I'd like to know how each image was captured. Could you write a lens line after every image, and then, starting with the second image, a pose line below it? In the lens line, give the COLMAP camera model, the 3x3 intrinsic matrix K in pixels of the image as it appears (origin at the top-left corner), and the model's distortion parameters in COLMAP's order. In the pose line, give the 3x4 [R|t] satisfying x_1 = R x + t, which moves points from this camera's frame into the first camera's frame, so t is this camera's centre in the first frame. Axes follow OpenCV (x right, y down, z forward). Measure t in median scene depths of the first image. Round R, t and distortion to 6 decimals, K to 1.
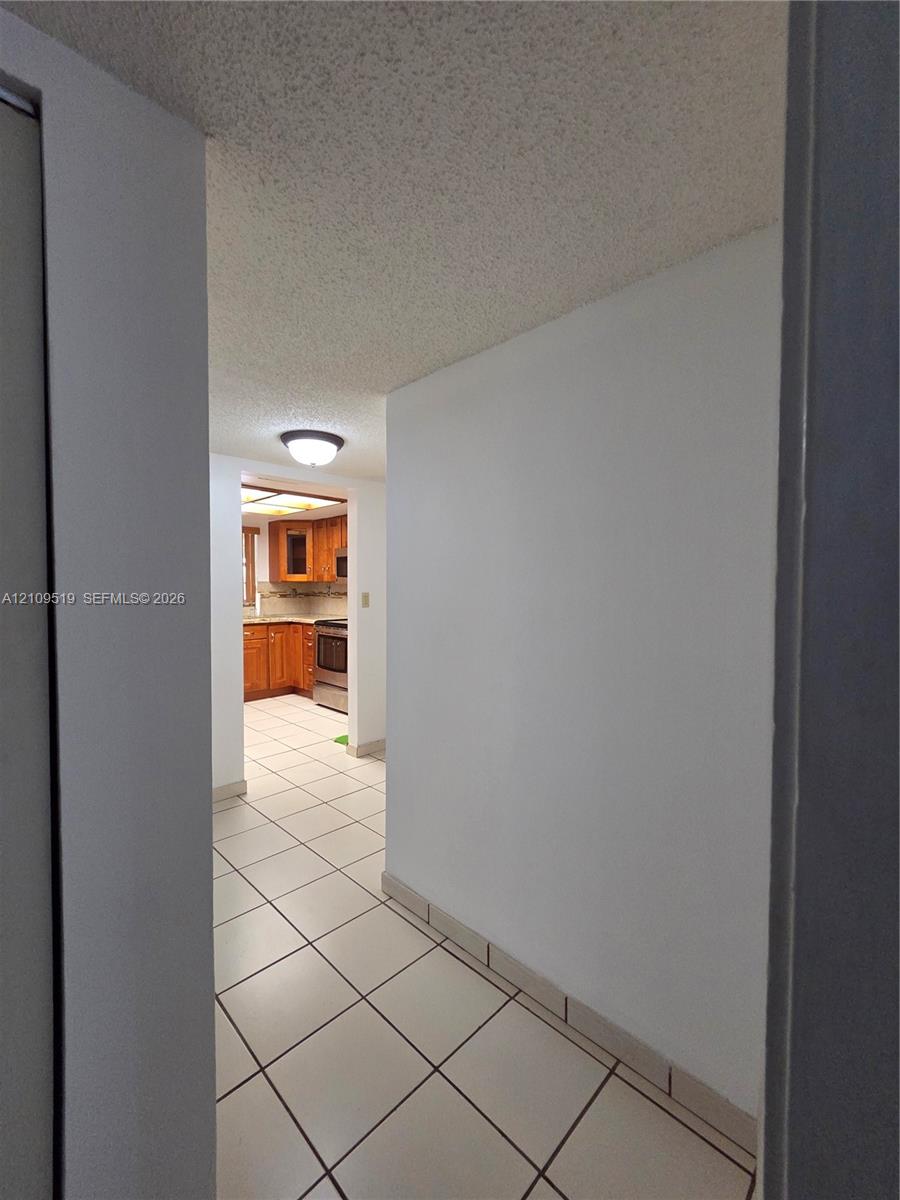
lens RADIAL K [[495.8, 0, 447.3], [0, 495.8, 599.1], [0, 0, 1]] dist [0.001766, 0.000183]
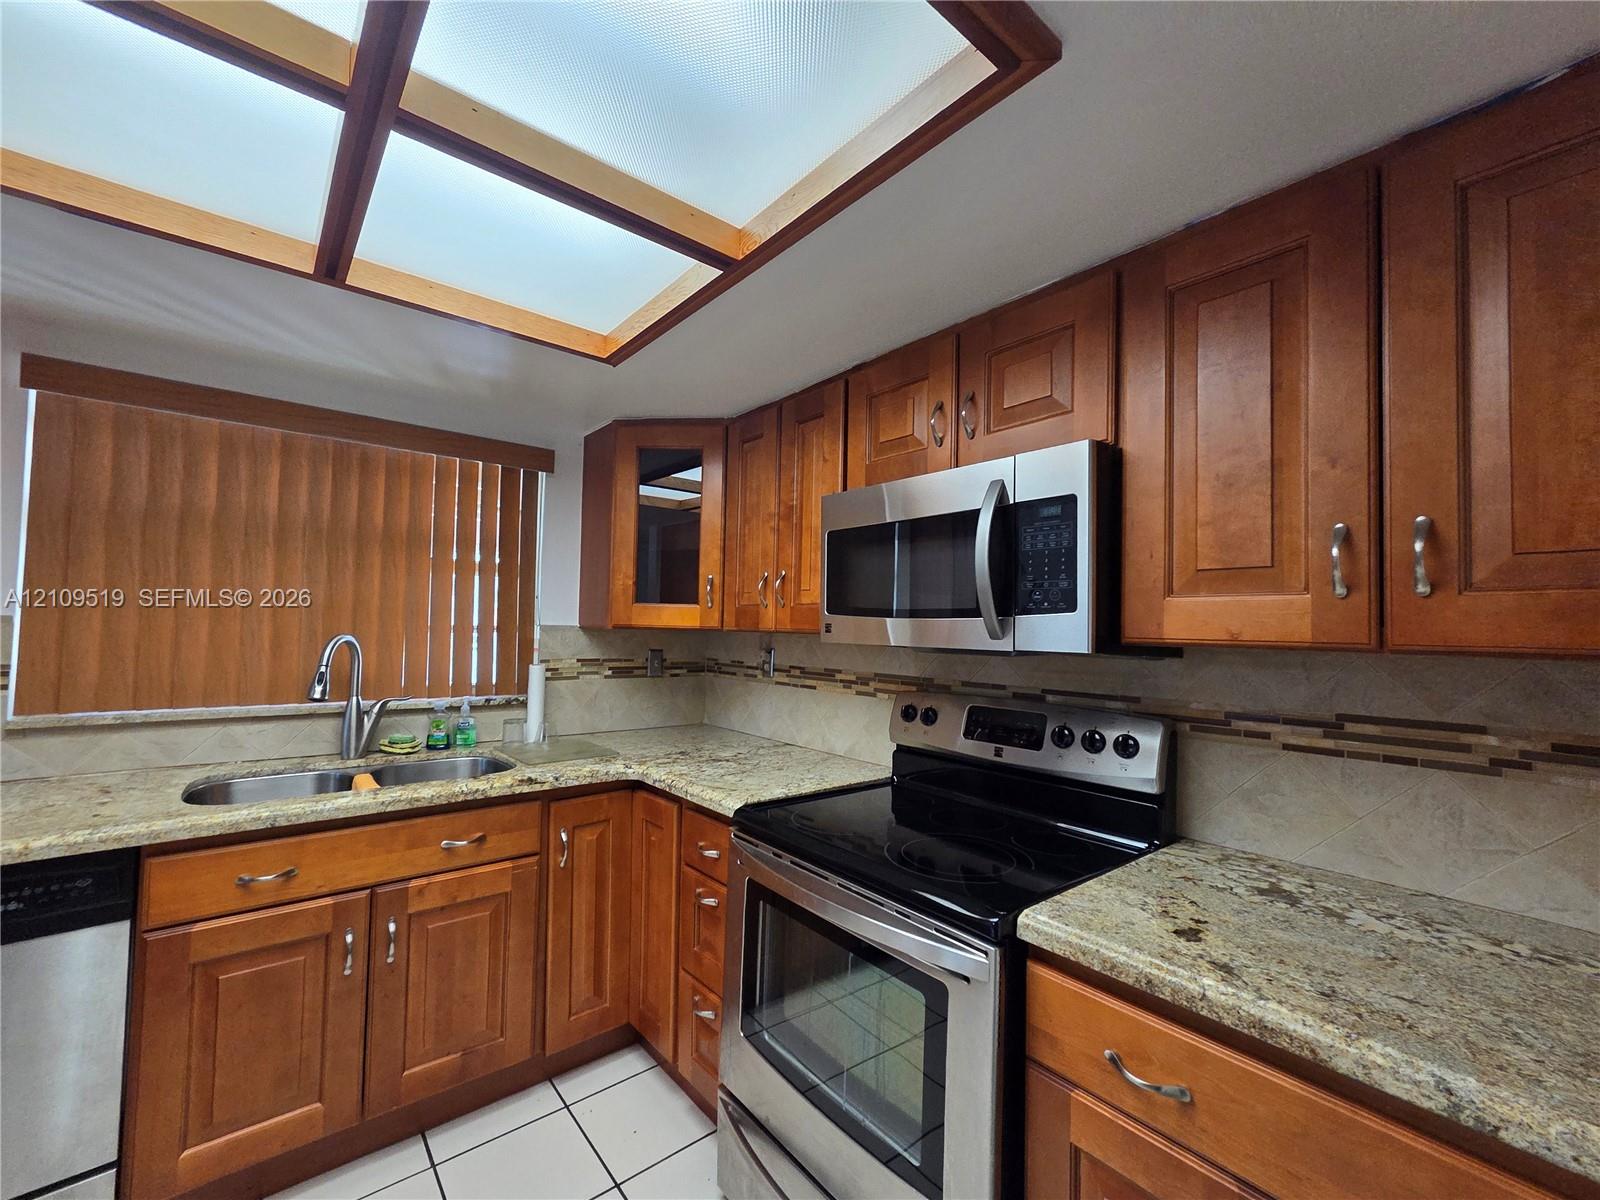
lens RADIAL K [[661.1, 0, 799.3], [0, 661.1, 607.7], [0, 0, 1]] dist [0.001766, 0.000183]
pose [[0.994808, 0.017849, -0.100193, -0.188749], [-0.024163, 0.997773, -0.062164, -0.025383], [0.098861, 0.064262, 0.993024, 0.628836]]
